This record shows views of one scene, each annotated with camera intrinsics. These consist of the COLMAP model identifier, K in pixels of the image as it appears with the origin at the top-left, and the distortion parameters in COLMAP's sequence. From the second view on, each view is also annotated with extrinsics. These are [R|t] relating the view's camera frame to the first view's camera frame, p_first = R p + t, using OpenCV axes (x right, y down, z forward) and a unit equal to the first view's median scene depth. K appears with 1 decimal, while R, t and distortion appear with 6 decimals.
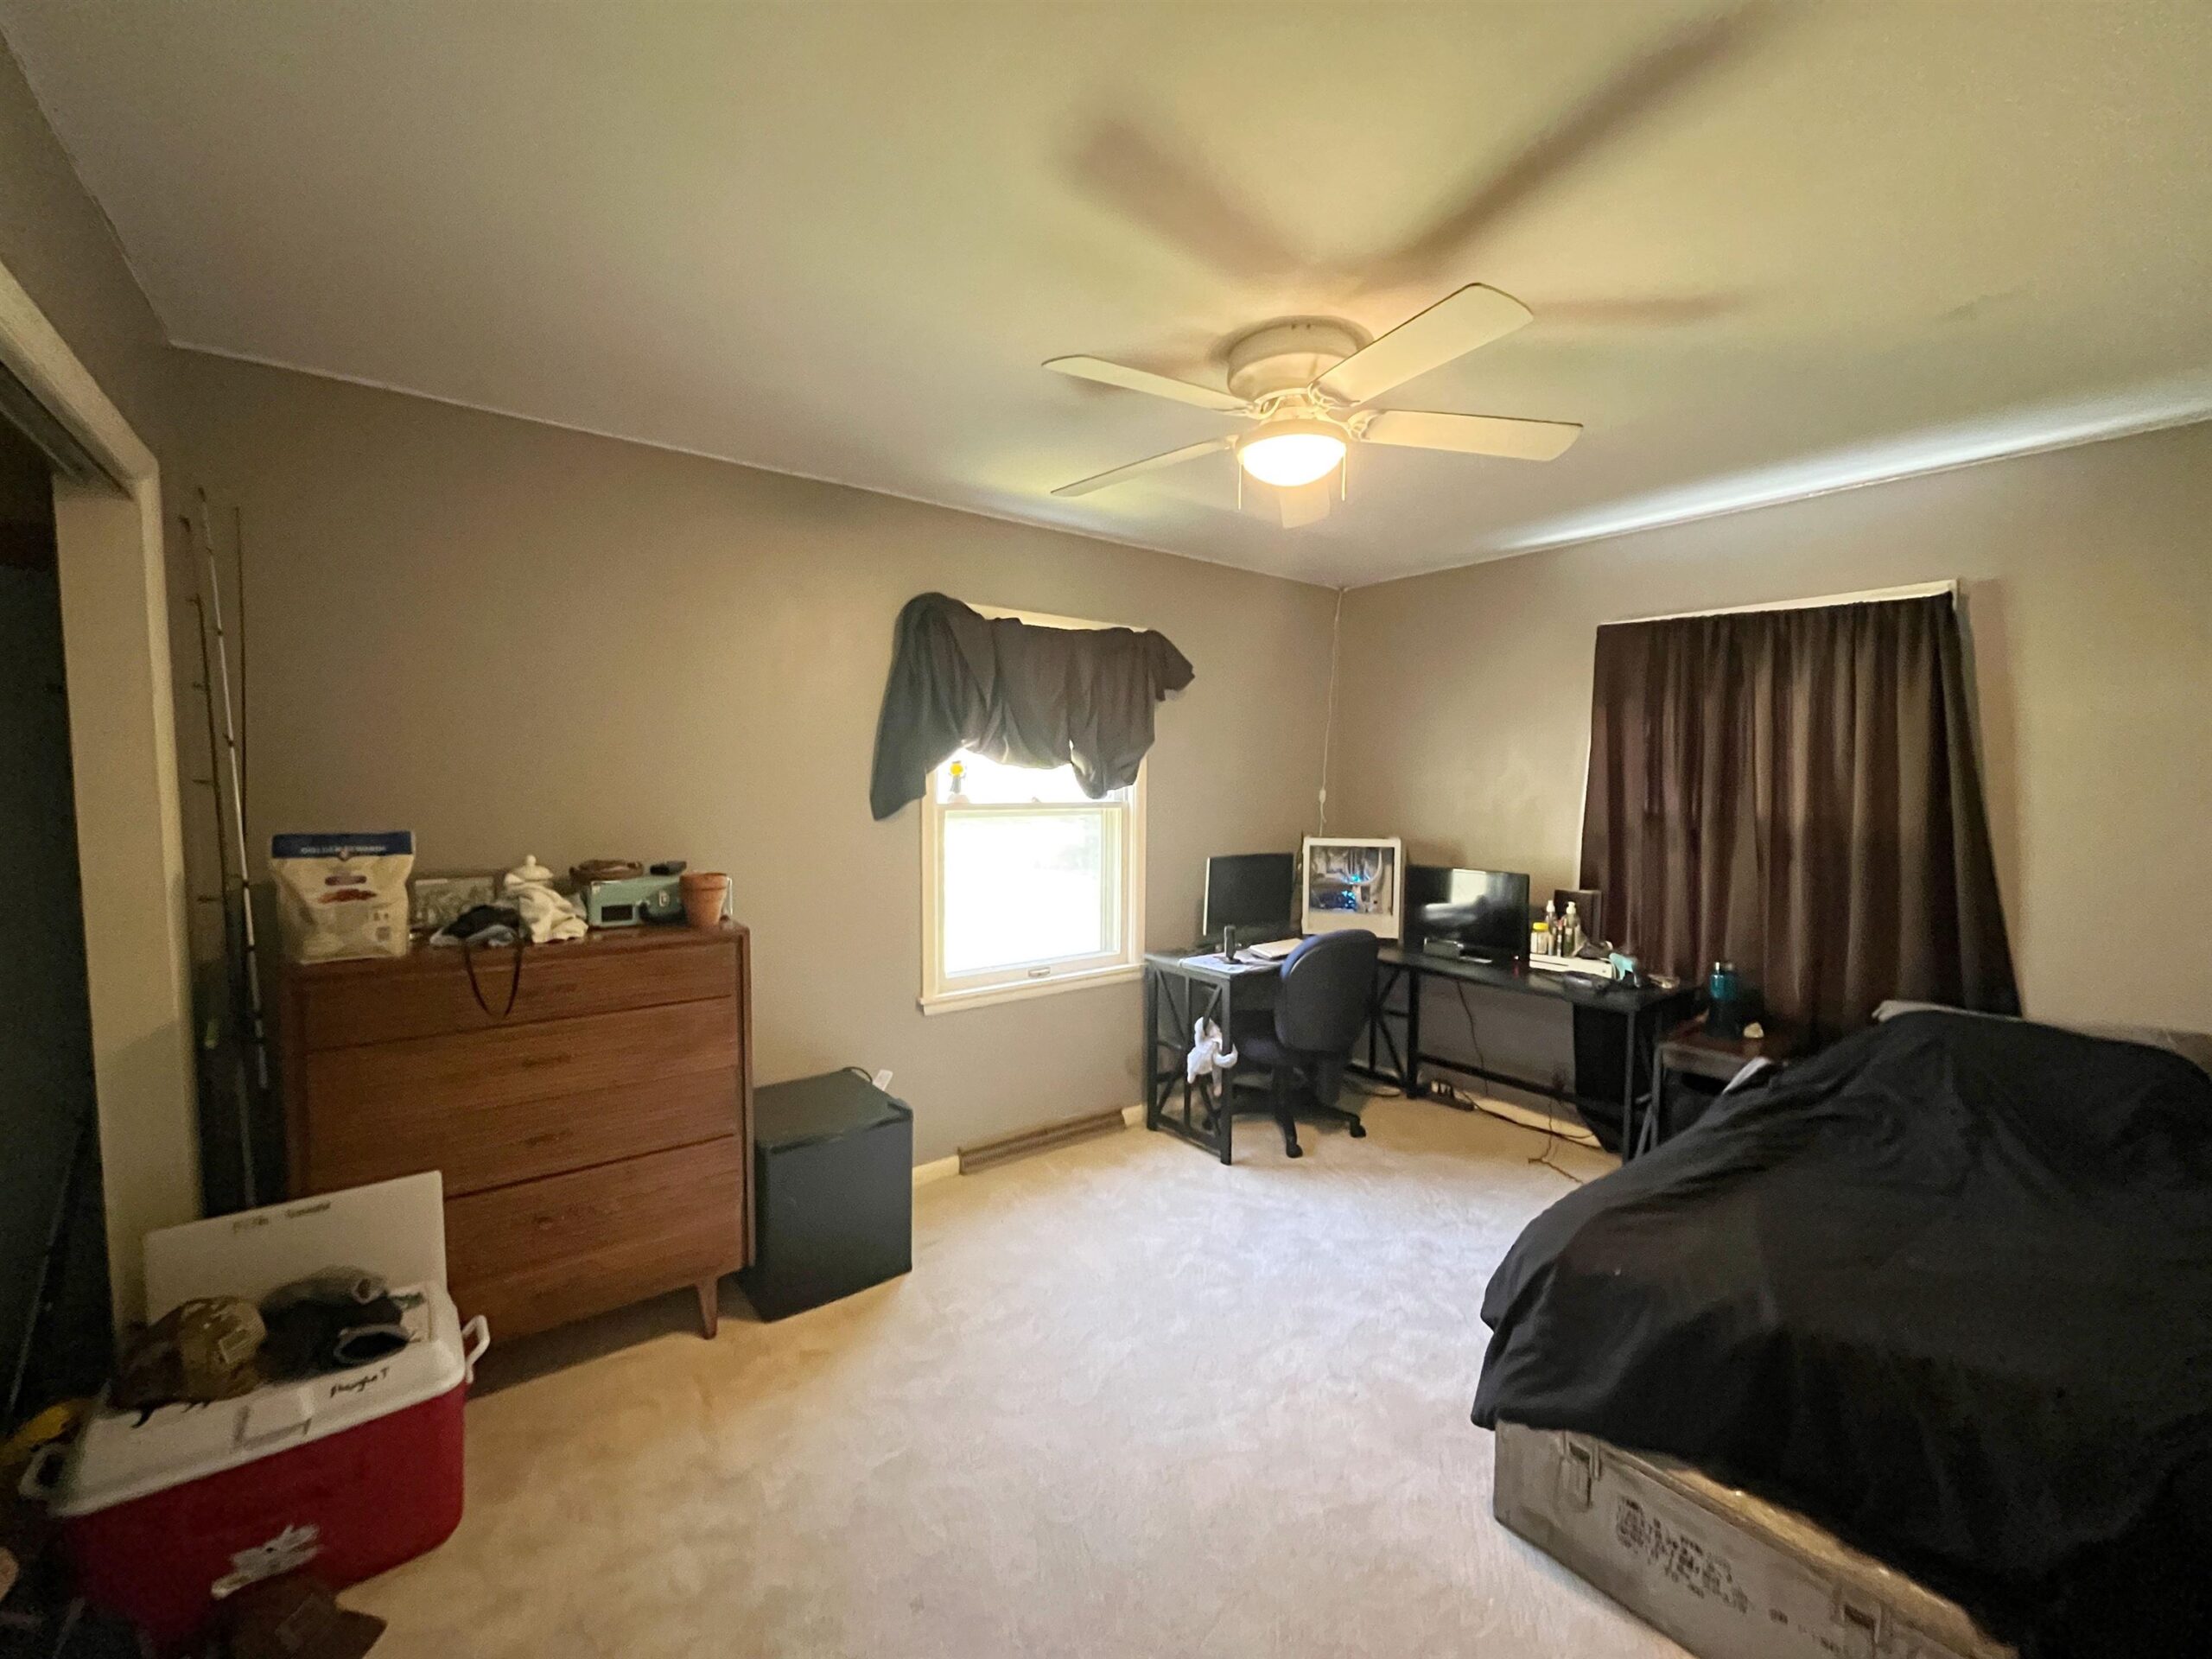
lens RADIAL K [[905.1, 0, 1104.7], [0, 905.1, 825.2], [0, 0, 1]] dist [-0.003409, 0.000418]
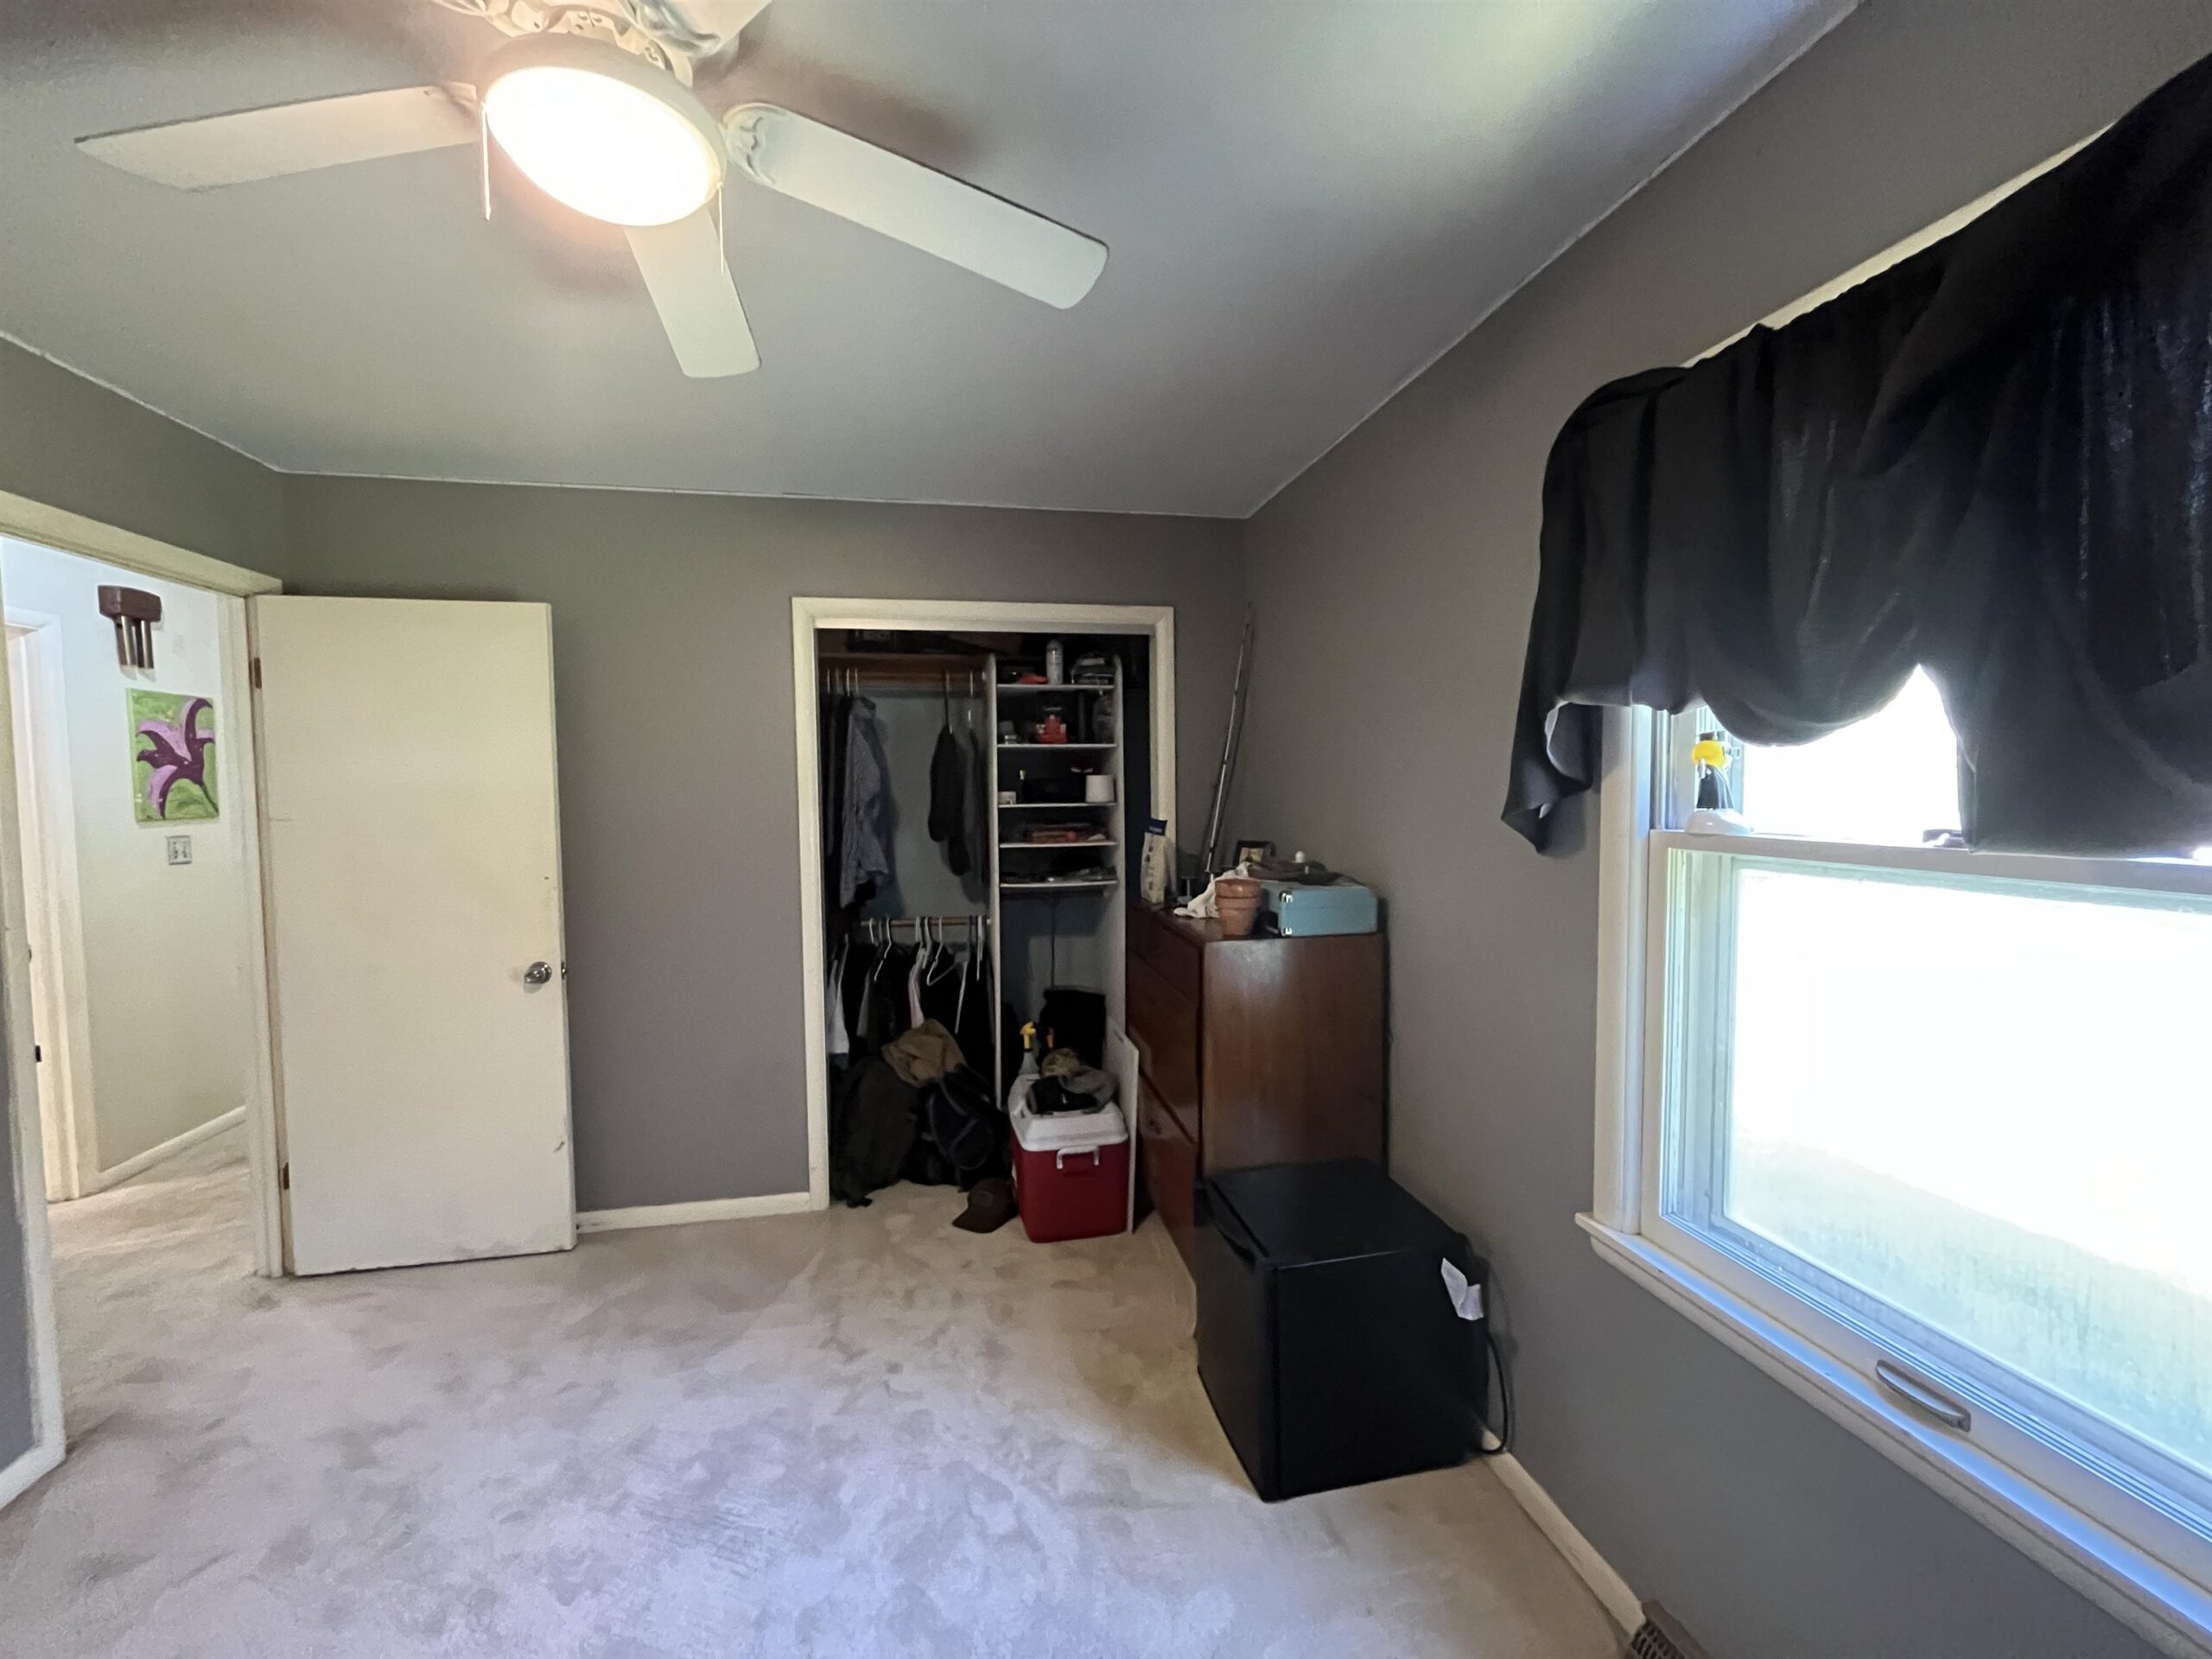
lens RADIAL K [[905.1, 0, 1107.1], [0, 905.1, 829.6], [0, 0, 1]] dist [-0.003409, 0.000418]
pose [[-0.443209, 0.050879, -0.894973, 0.471341], [-0.039268, 0.996328, 0.076087, -0.066212], [0.895558, 0.068866, -0.439584, 1.296718]]
